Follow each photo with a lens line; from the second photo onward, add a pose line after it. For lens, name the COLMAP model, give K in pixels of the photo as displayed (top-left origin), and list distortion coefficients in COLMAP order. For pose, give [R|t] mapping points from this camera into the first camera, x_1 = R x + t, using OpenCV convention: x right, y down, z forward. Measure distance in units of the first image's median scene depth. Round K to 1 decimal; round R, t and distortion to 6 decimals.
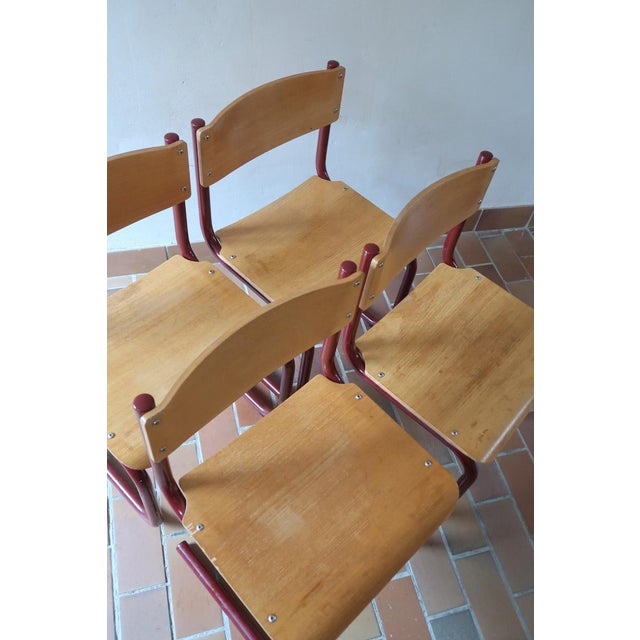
lens RADIAL K [[611.7, 0, 326.6], [0, 611.7, 324.3], [0, 0, 1]] dist [0.024816, 0.000000]
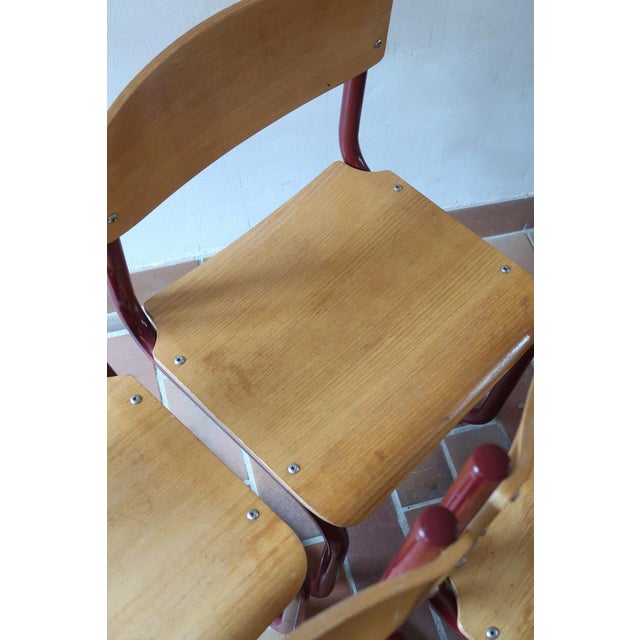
lens RADIAL K [[793.3, 0, 323.6], [0, 793.3, 315.1], [0, 0, 1]] dist [-0.023567, 0.000000]
pose [[0.998856, -0.027923, -0.038822, -0.010847], [0.031712, 0.994413, 0.100682, -0.220222], [0.035794, -0.101798, 0.994161, 0.391181]]
